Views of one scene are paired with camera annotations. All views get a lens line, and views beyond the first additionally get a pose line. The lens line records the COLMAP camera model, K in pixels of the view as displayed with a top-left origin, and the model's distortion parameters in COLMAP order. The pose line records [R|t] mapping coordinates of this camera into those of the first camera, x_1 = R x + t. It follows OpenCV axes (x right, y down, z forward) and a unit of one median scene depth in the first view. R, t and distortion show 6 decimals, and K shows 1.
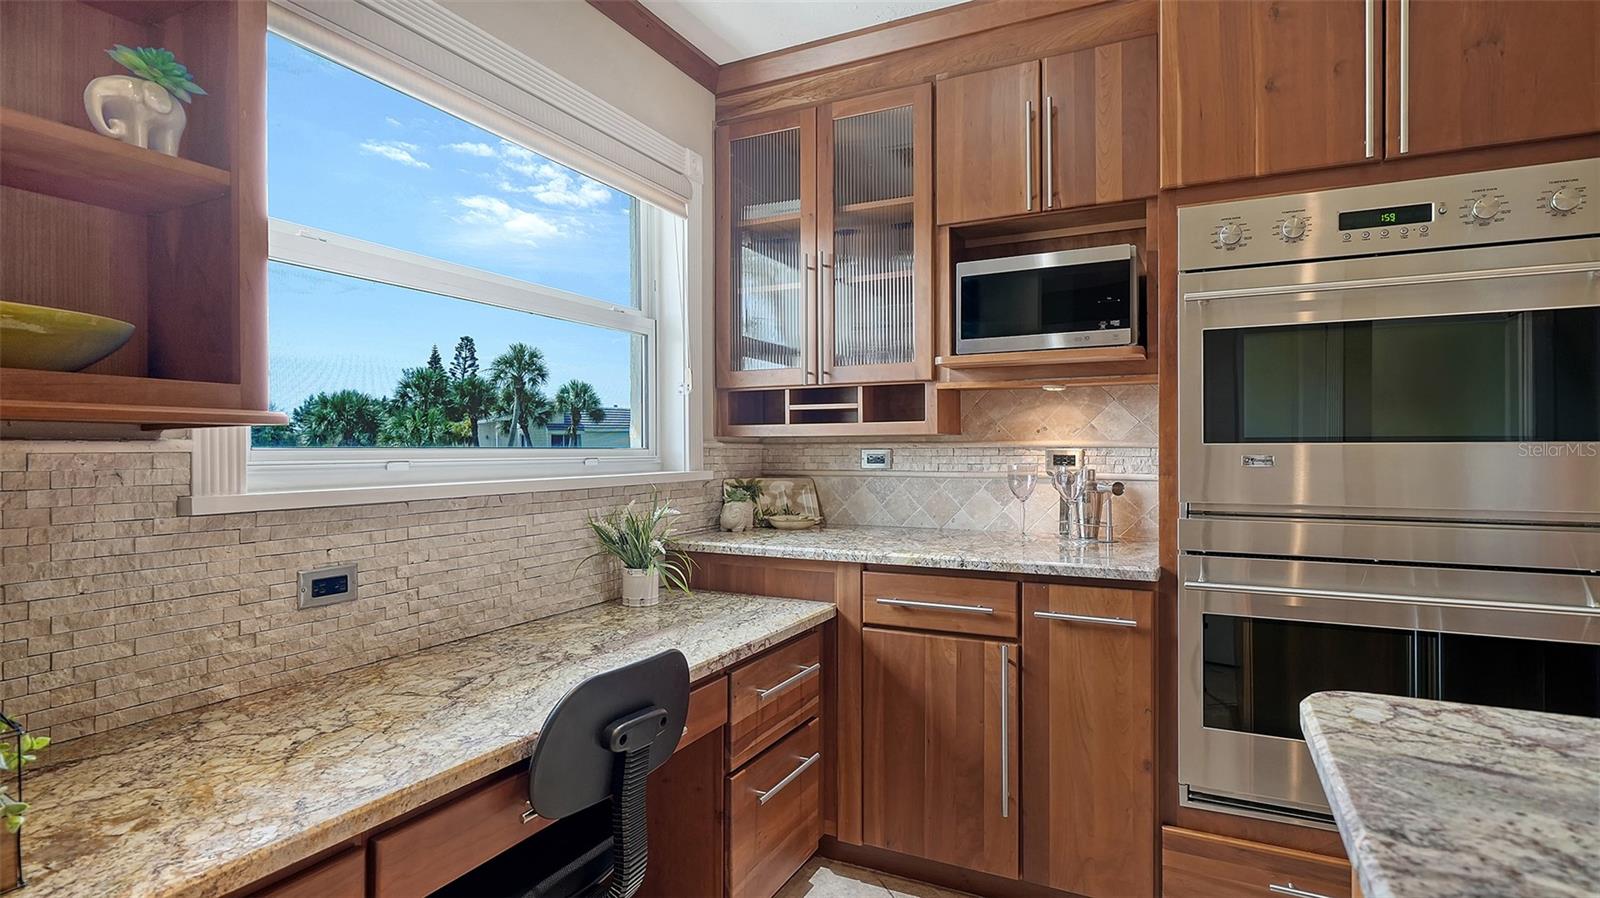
lens RADIAL K [[806.4, 0, 790.6], [0, 806.4, 454.8], [0, 0, 1]] dist [0.003784, 0.000715]
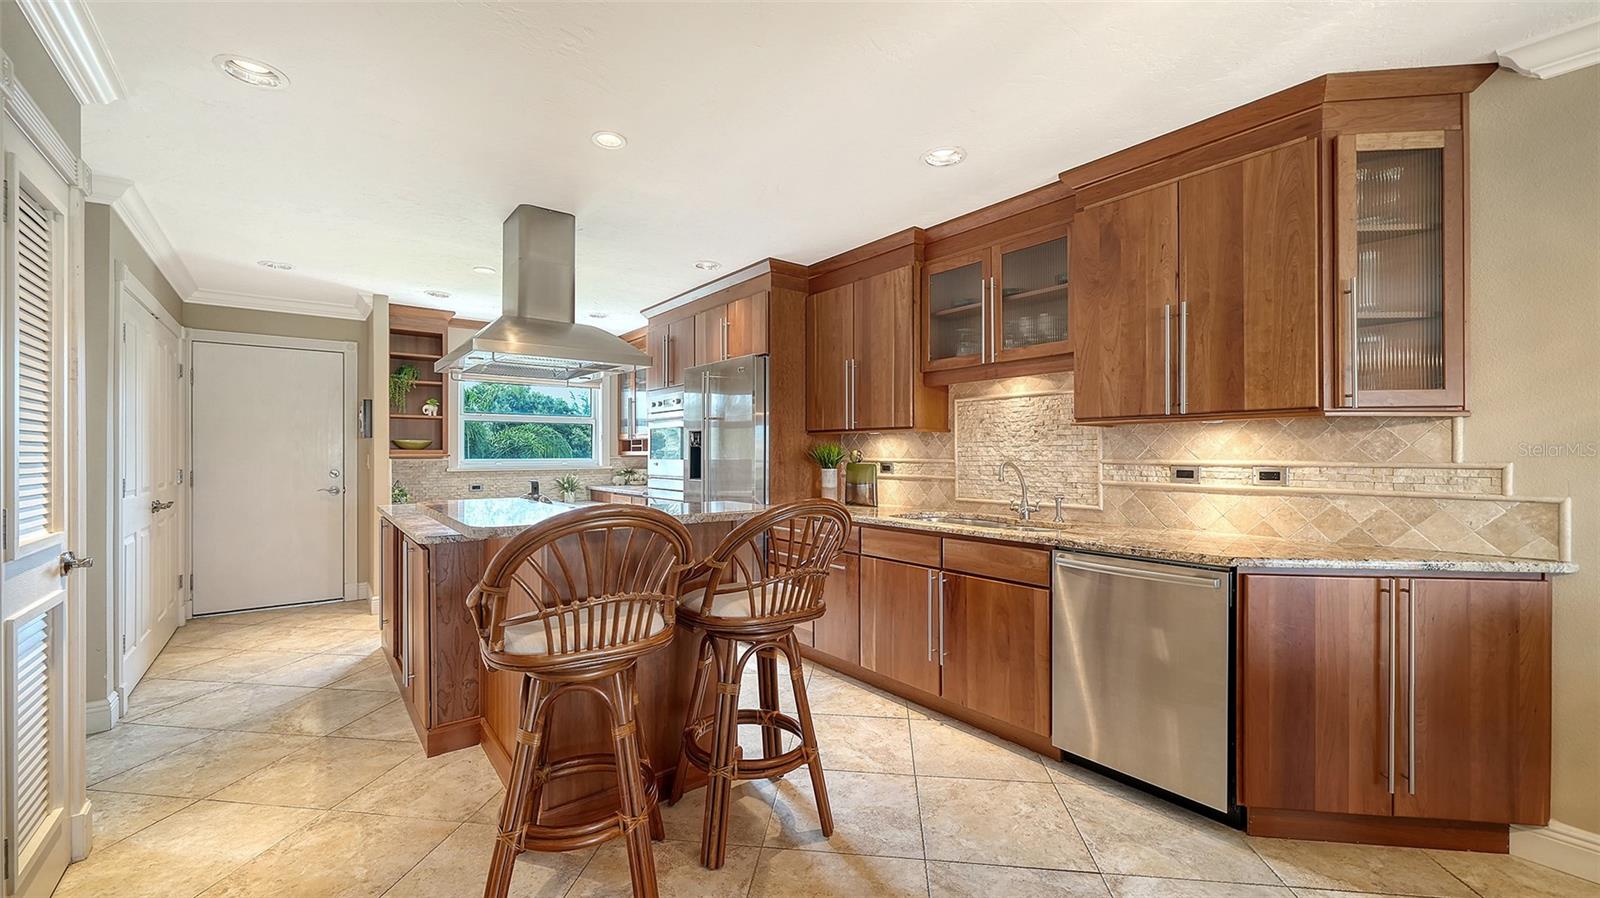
lens RADIAL K [[645.8, 0, 798.4], [0, 645.8, 451.4], [0, 0, 1]] dist [-0.001864, -0.000114]
pose [[0.902641, -0.000192, -0.430393, 2.189687], [-0.004465, 0.999942, -0.009809, -0.020543], [0.430370, 0.010775, 0.902588, -1.290351]]
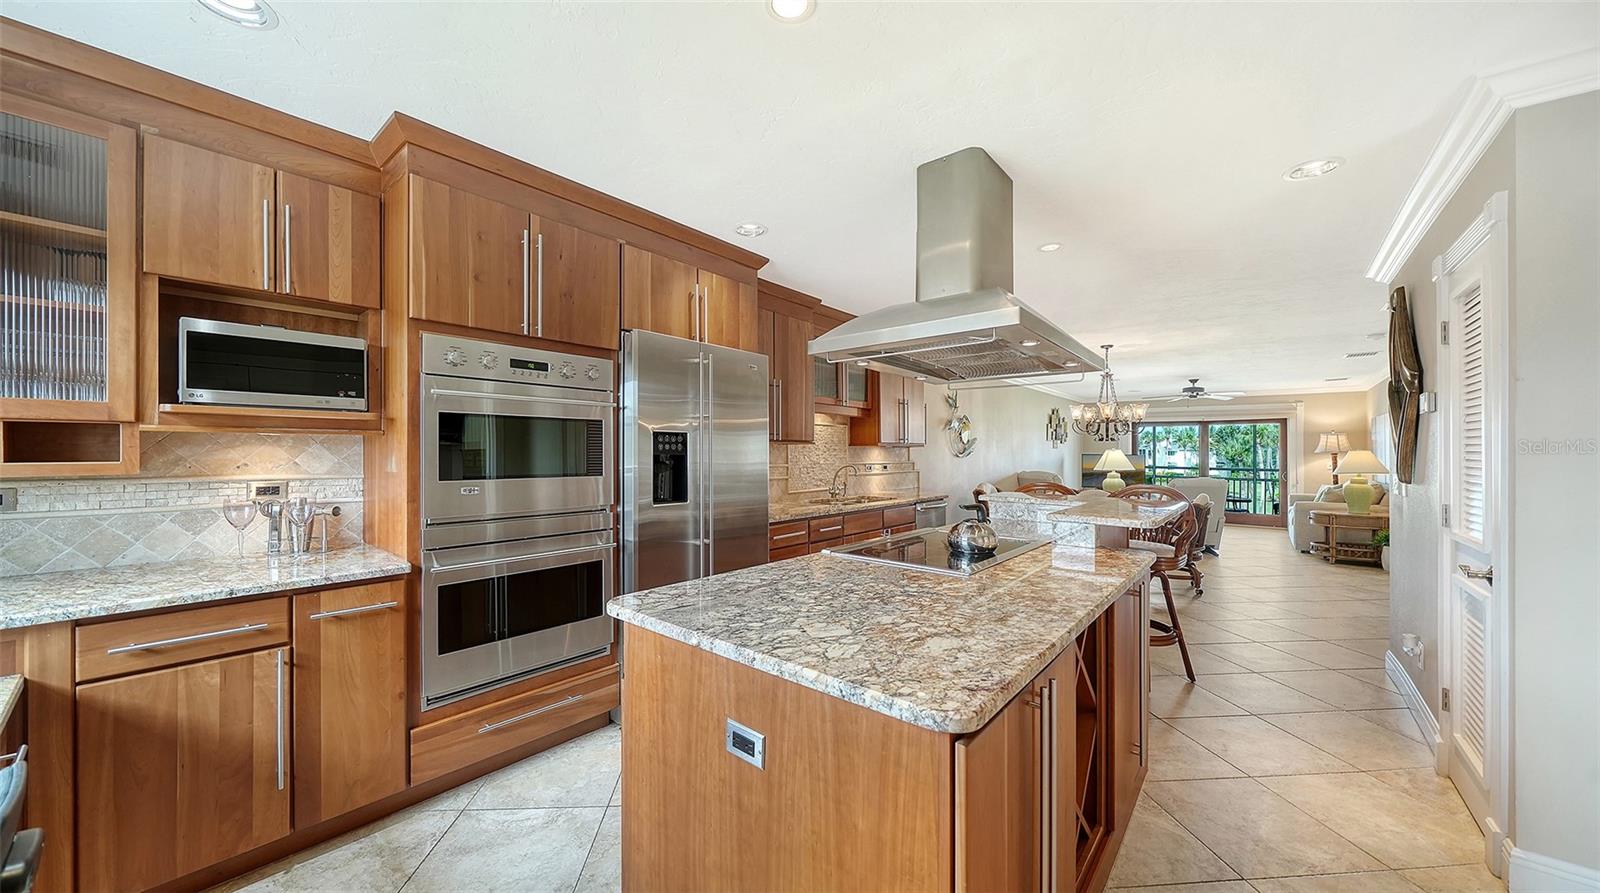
lens RADIAL K [[558.1, 0, 798.9], [0, 558.1, 448.4], [0, 0, 1]] dist [-0.006456, -0.000413]
pose [[0.225881, 0.007136, 0.974129, -0.372014], [-0.000070, 0.999973, -0.007309, -0.064637], [-0.974155, 0.001583, 0.225876, 0.034914]]
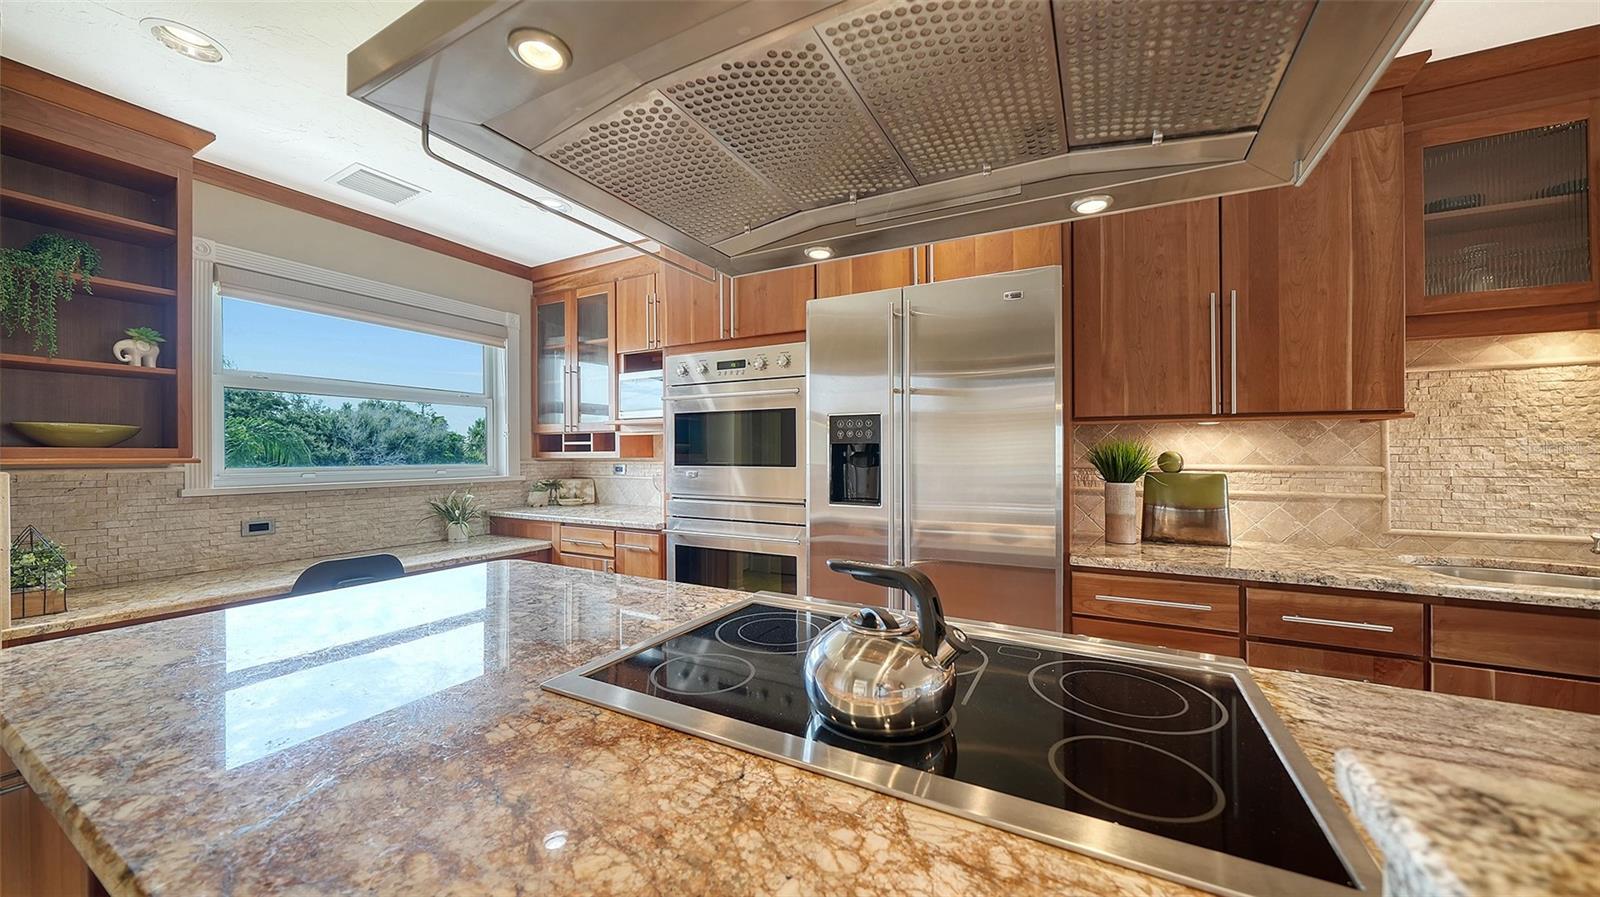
lens RADIAL K [[558.1, 0, 797.1], [0, 558.1, 458.5], [0, 0, 1]] dist [-0.006456, -0.000413]
pose [[0.999615, 0.001385, -0.027697, 0.789572], [-0.001342, 0.999998, 0.001561, -0.032475], [0.027699, -0.001524, 0.999615, -0.434095]]
